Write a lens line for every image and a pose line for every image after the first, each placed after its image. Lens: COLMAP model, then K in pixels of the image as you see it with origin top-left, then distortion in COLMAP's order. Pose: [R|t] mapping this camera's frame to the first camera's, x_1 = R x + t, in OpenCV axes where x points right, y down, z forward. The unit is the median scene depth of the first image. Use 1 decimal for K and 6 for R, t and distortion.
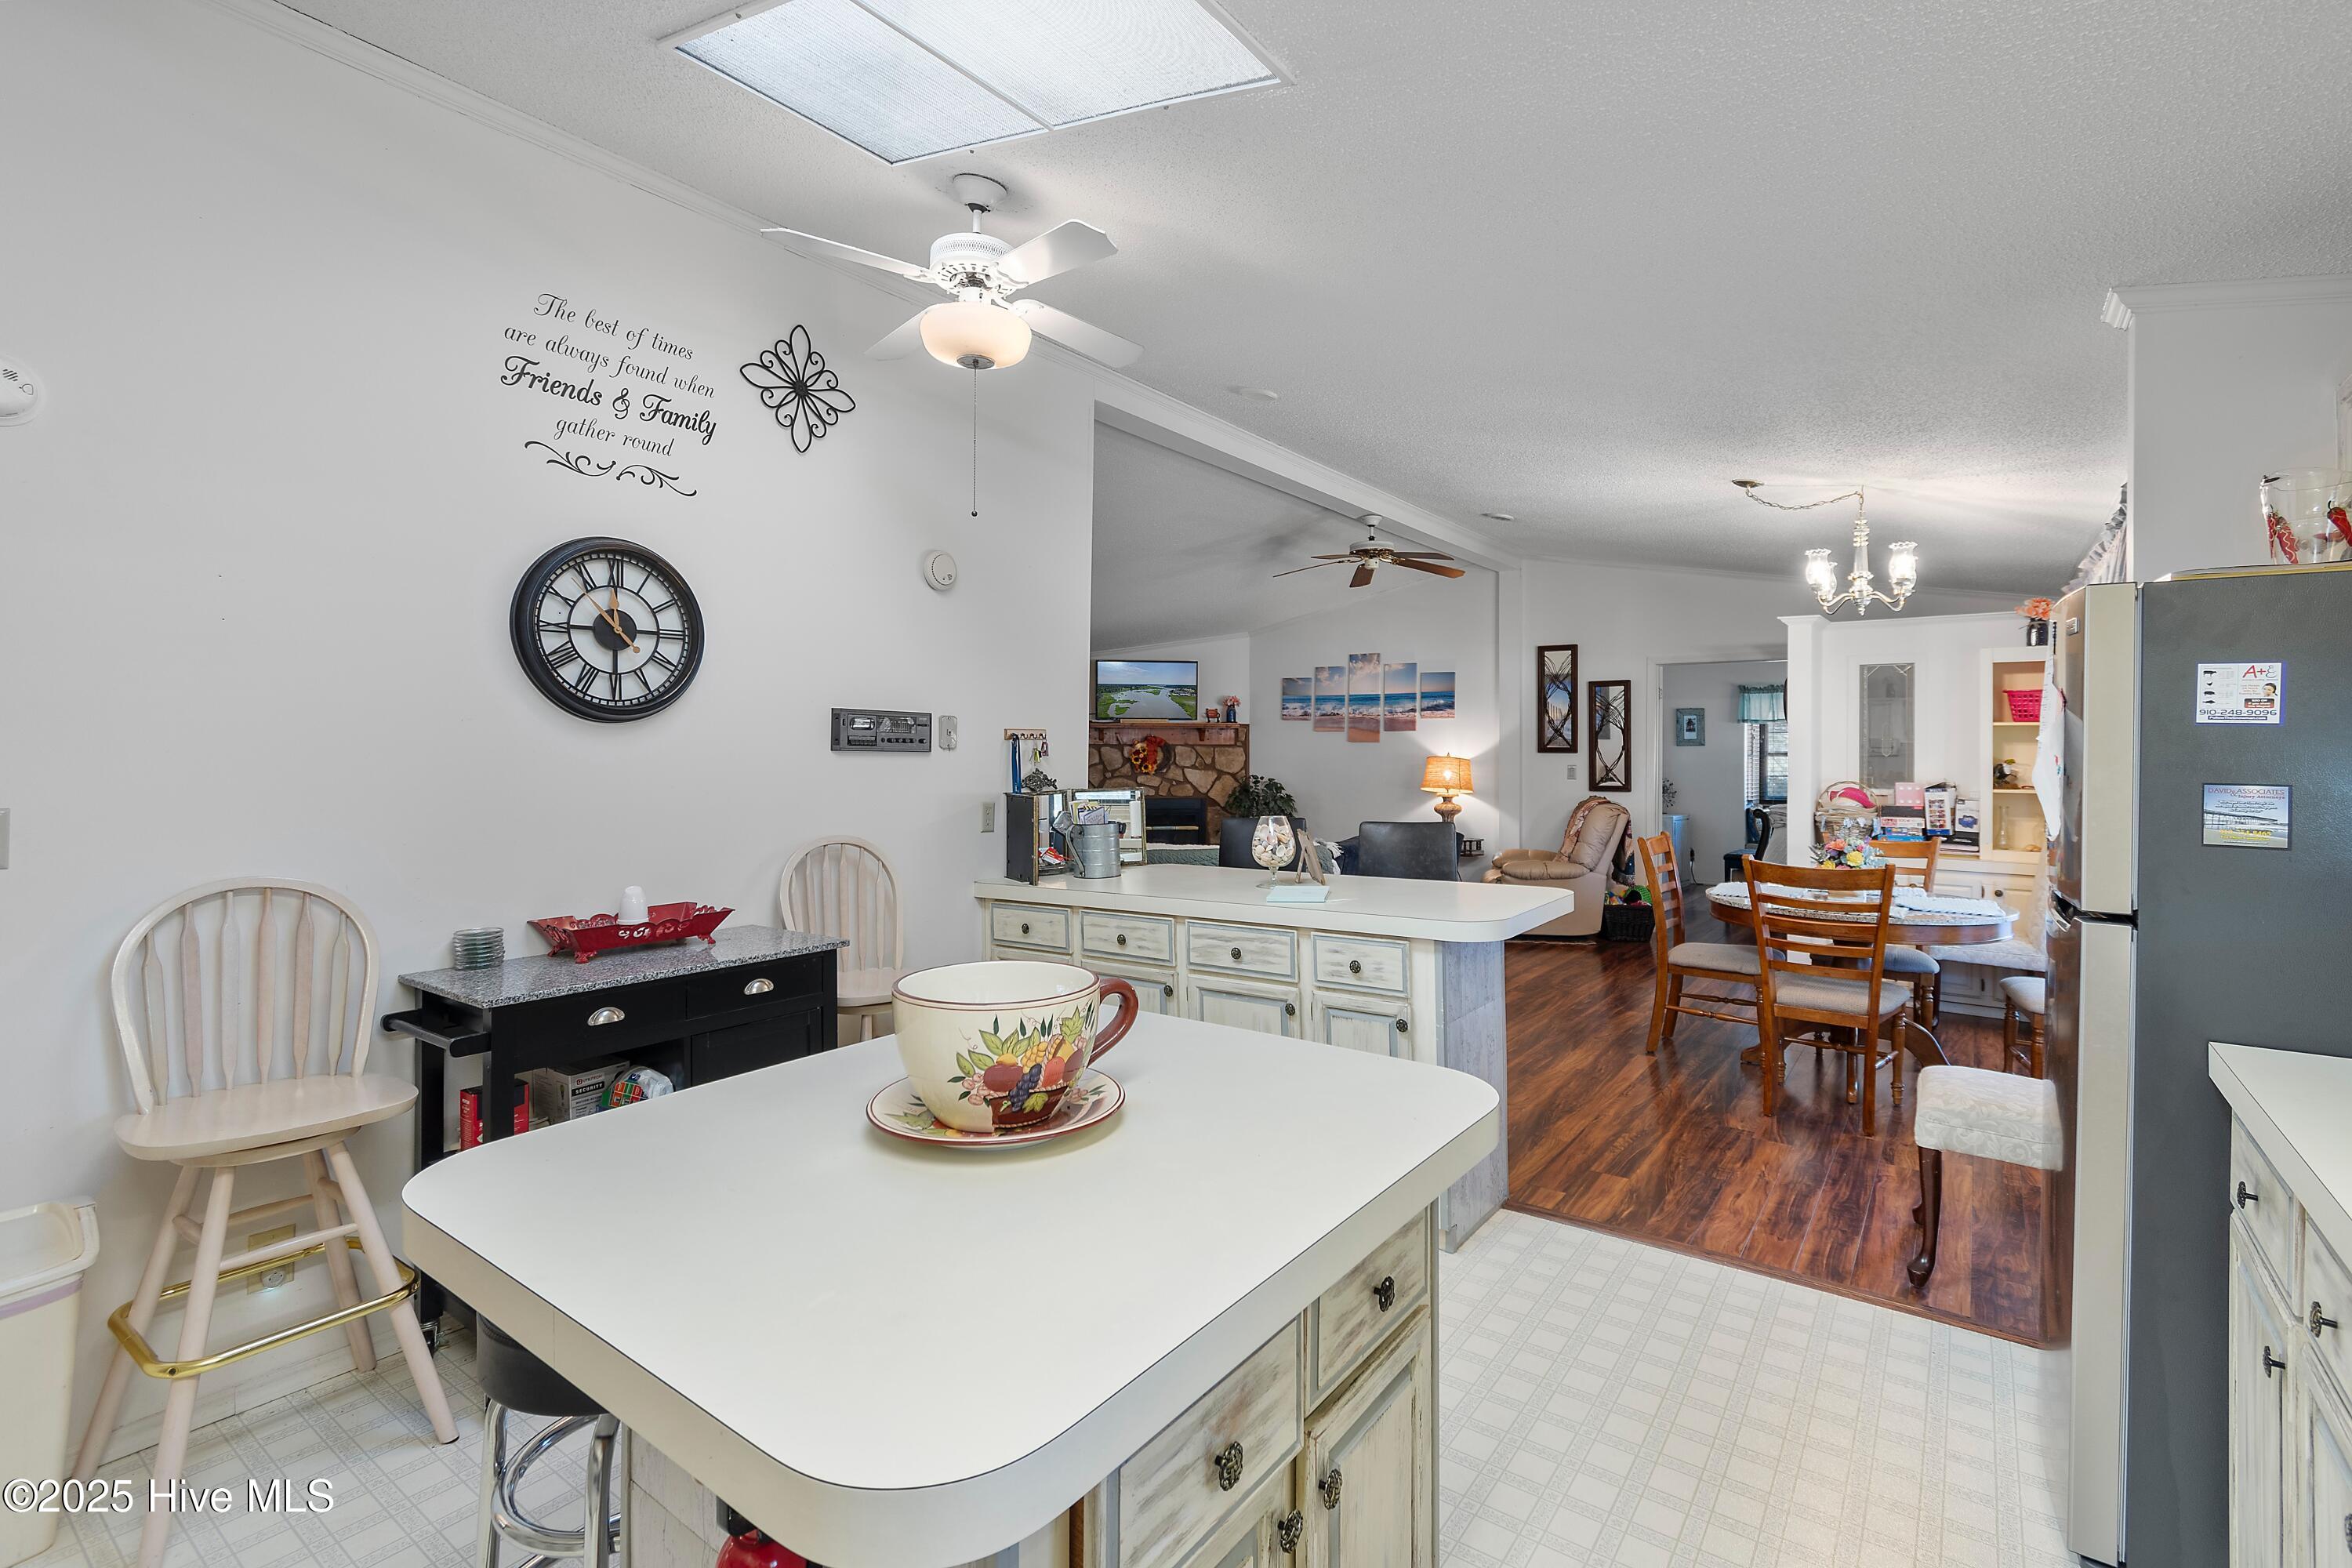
lens RADIAL K [[1057.8, 0, 1187.9], [0, 1057.8, 747.6], [0, 0, 1]] dist [0.002712, 0.000113]
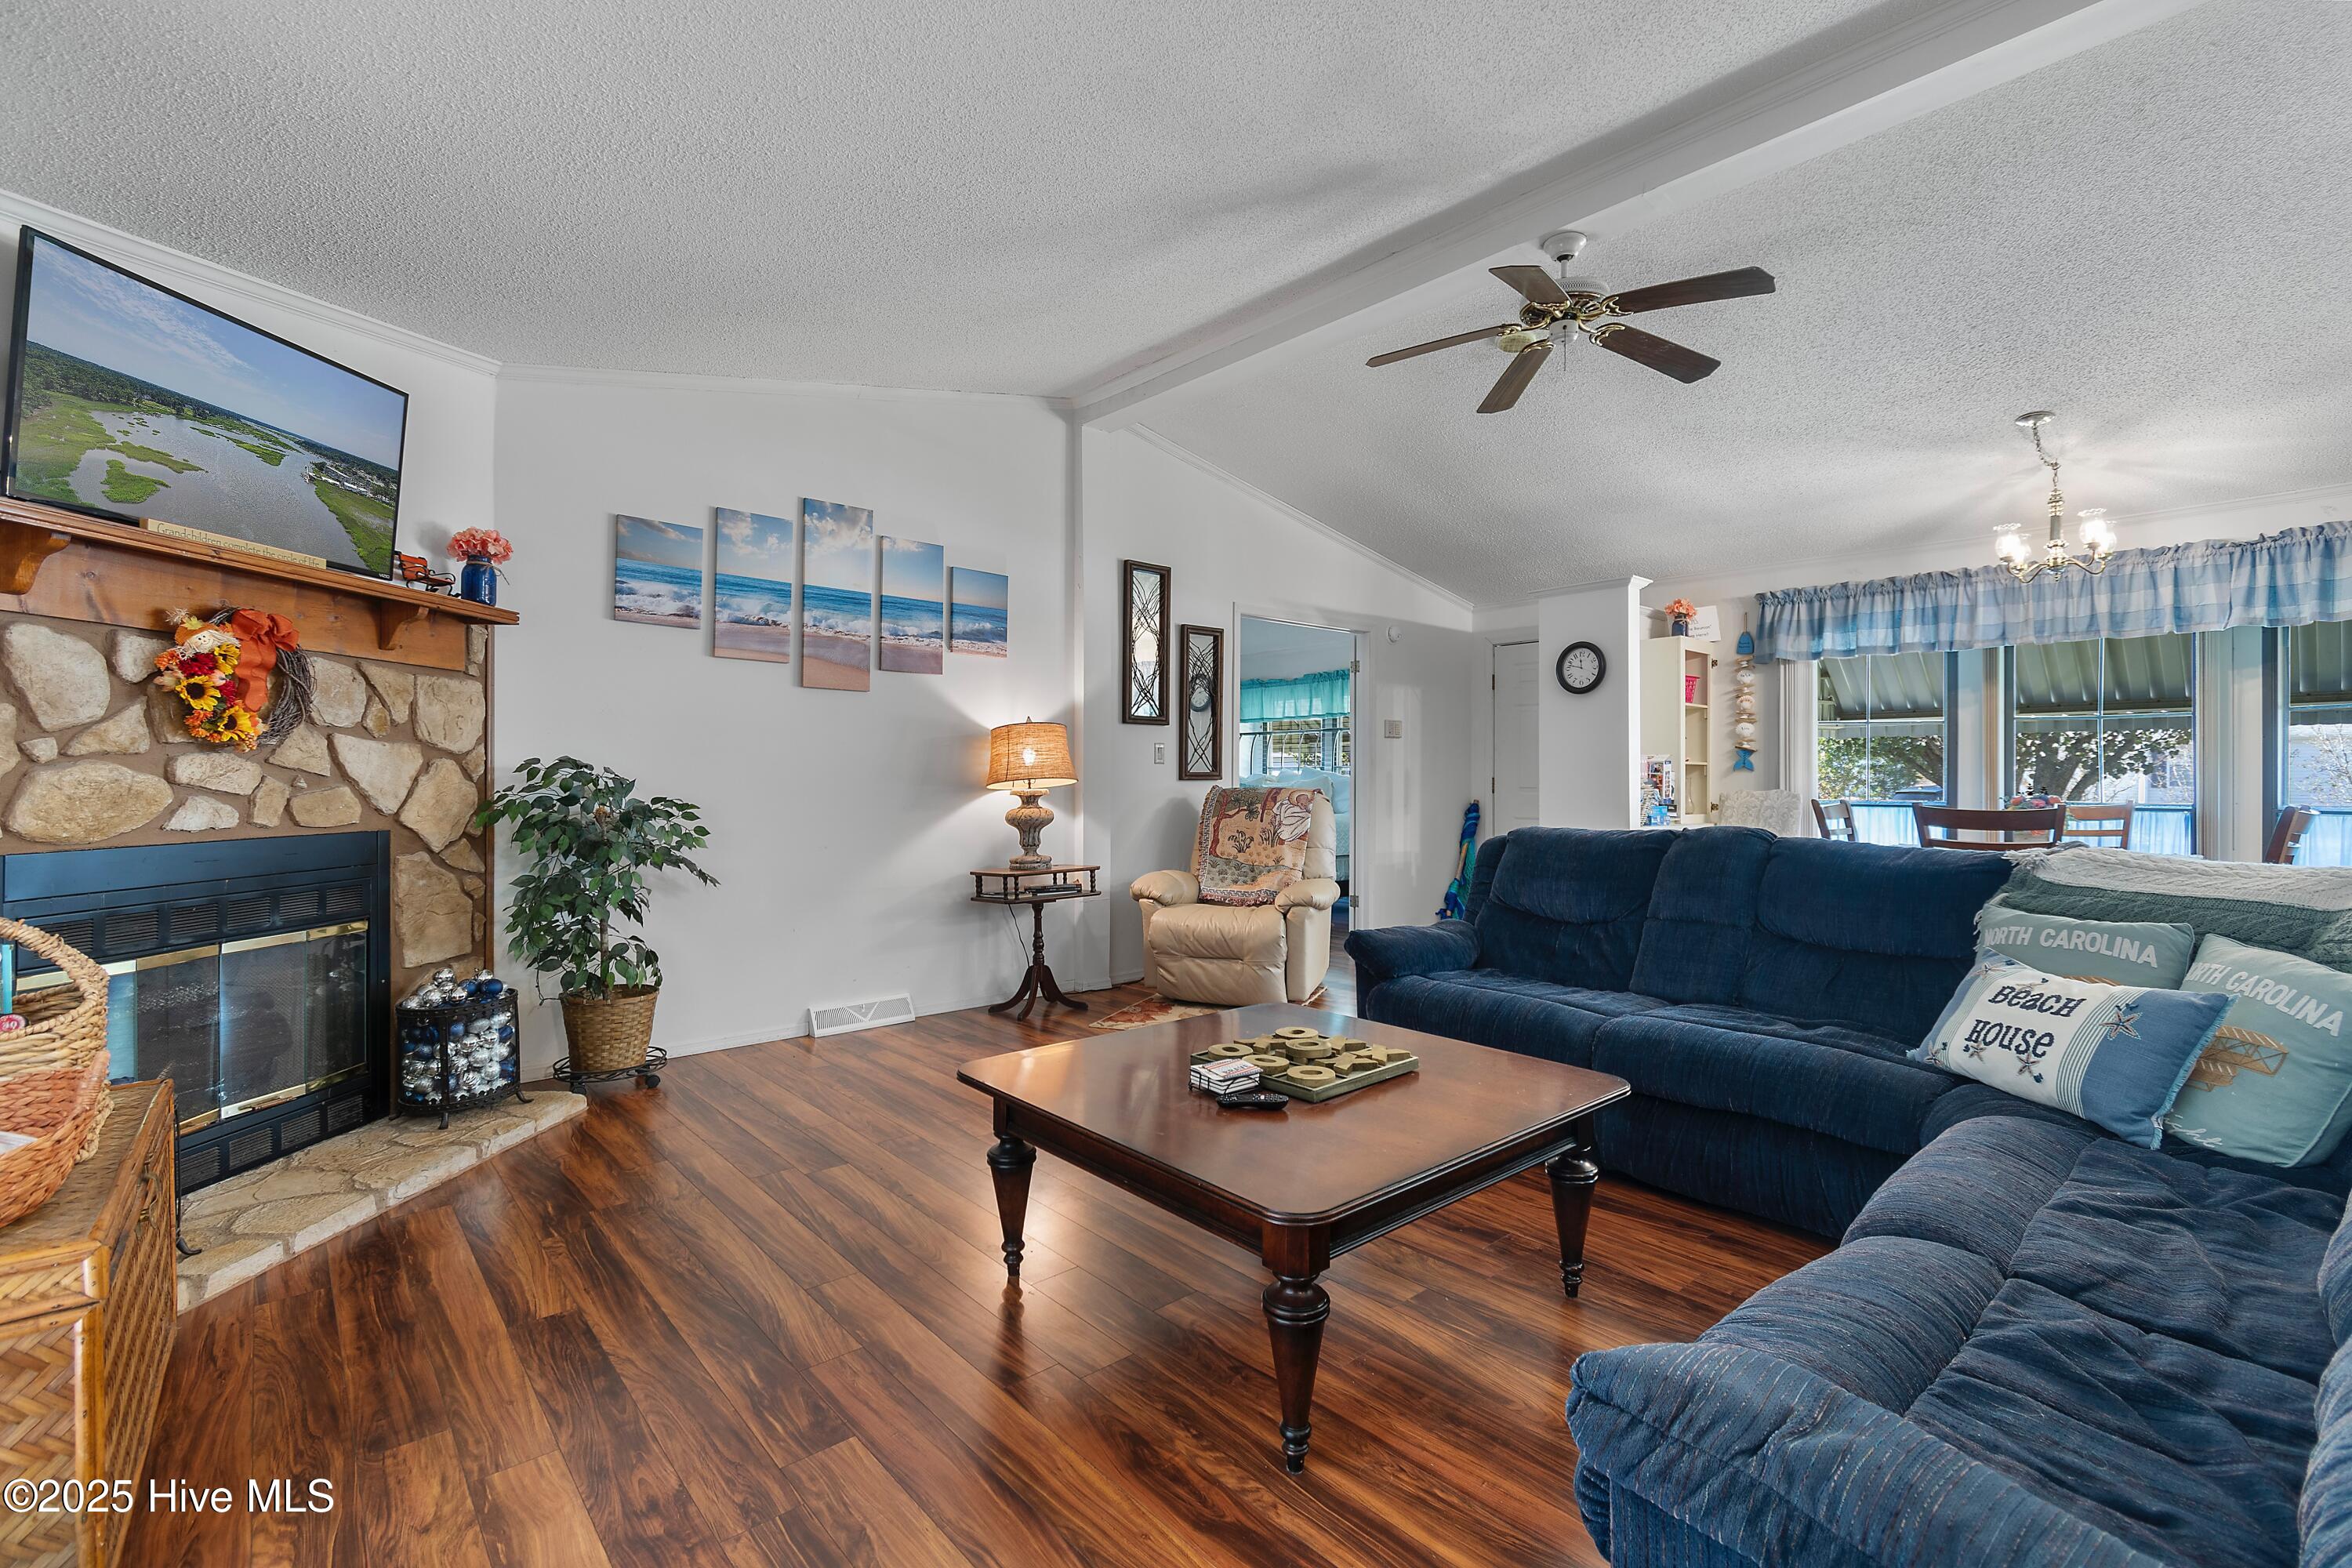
lens RADIAL K [[1048.9, 0, 1176.0], [0, 1048.9, 784.0], [0, 0, 1]] dist [0.000972, 0.000132]
pose [[0.214611, -0.009056, 0.976658, -0.265388], [-0.005131, 0.999933, 0.010399, 0.032078], [-0.976686, -0.007243, 0.214550, 0.758153]]
